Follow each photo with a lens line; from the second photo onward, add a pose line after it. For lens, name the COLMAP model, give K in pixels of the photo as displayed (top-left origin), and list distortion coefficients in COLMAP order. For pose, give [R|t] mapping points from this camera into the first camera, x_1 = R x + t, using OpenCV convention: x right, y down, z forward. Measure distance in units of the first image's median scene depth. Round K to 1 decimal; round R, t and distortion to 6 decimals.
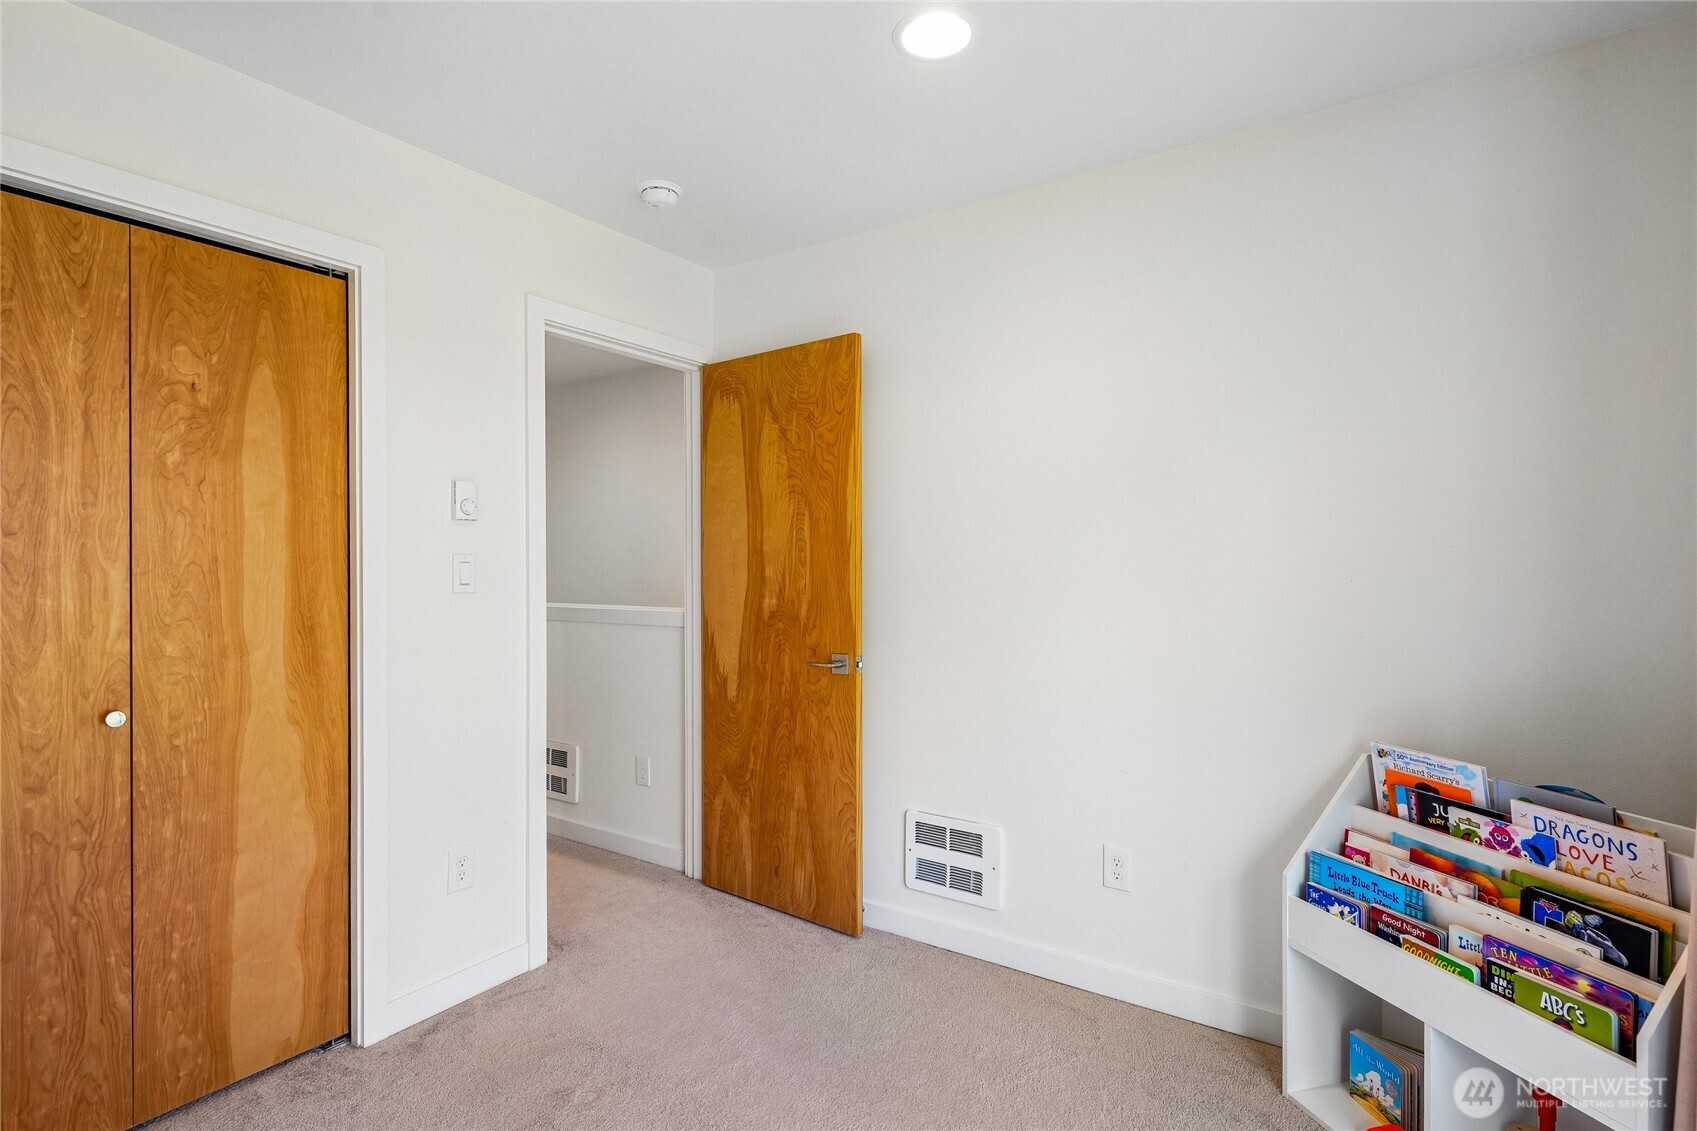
lens RADIAL K [[825.0, 0, 848.5], [0, 825.0, 565.5], [0, 0, 1]] dist [-0.002564, -0.002528]
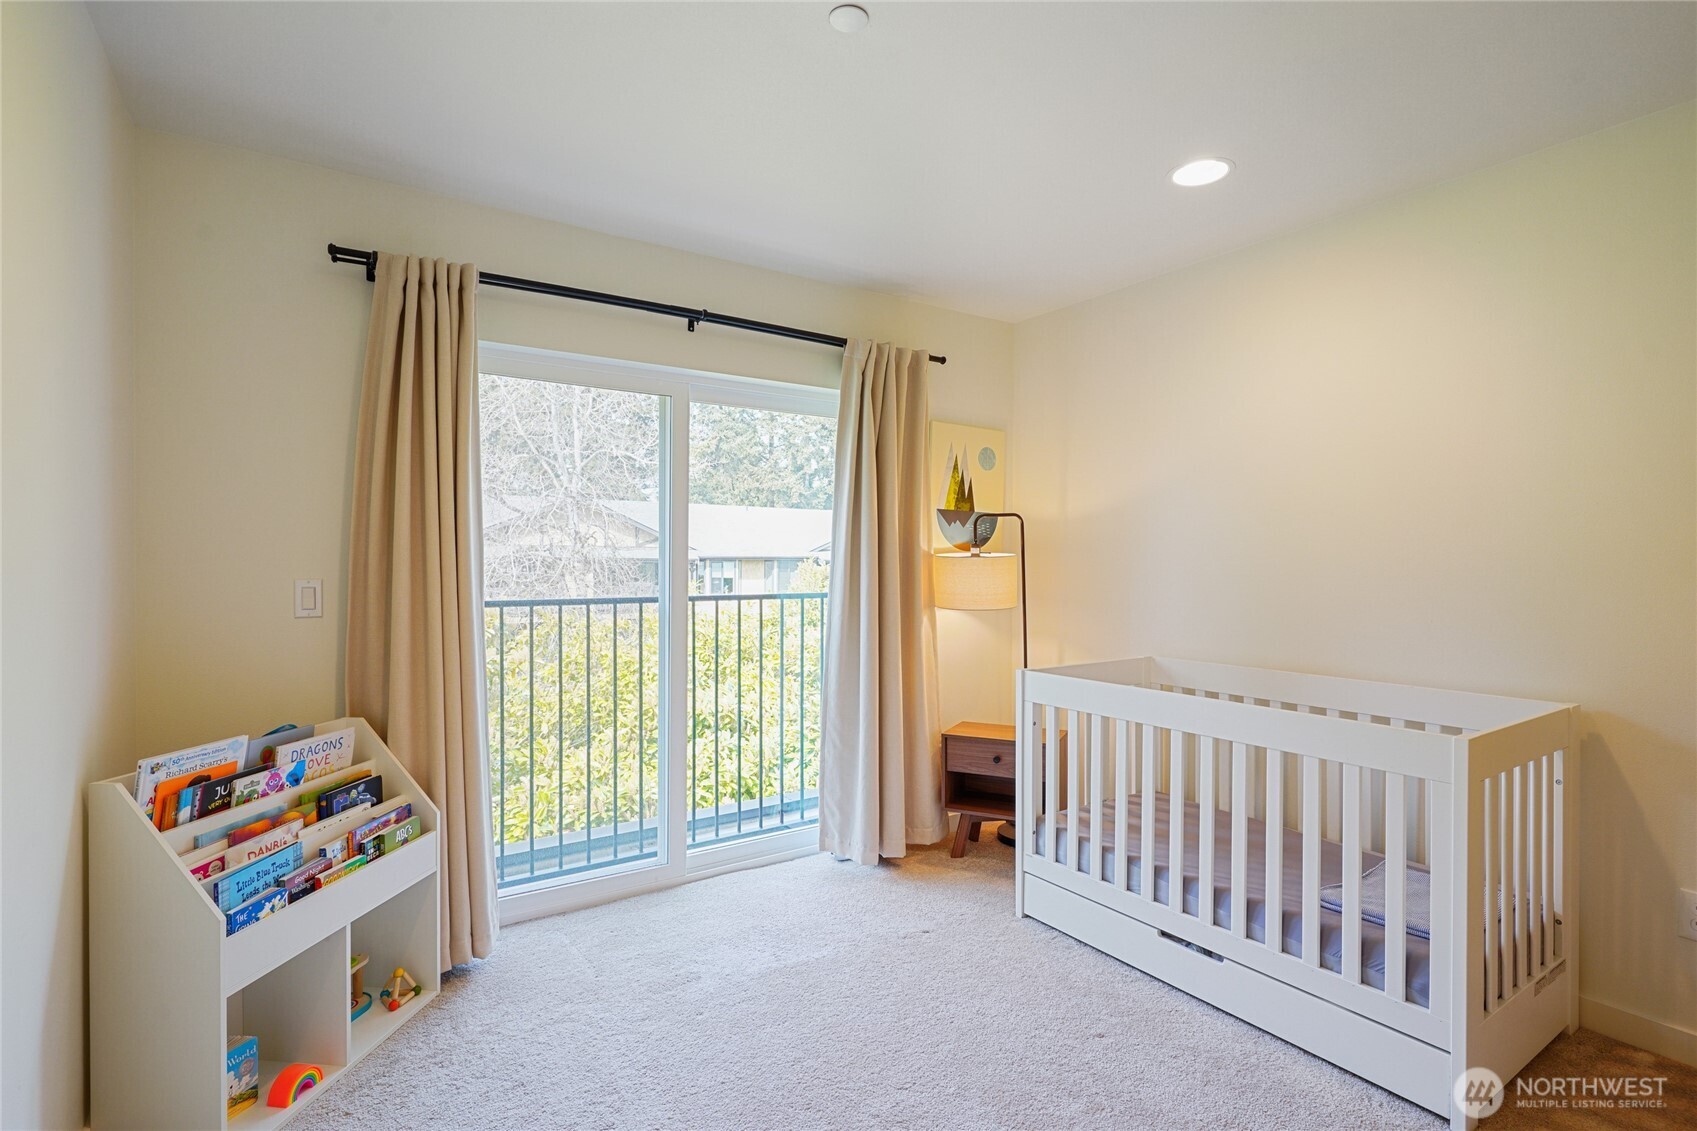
lens RADIAL K [[825.0, 0, 848.5], [0, 825.0, 565.5], [0, 0, 1]] dist [-0.002564, -0.002528]
pose [[-0.930236, 0.001325, 0.366958, -0.446390], [0.002893, 0.999989, 0.003724, 0.006599], [-0.366949, 0.004526, -0.930230, 1.801659]]
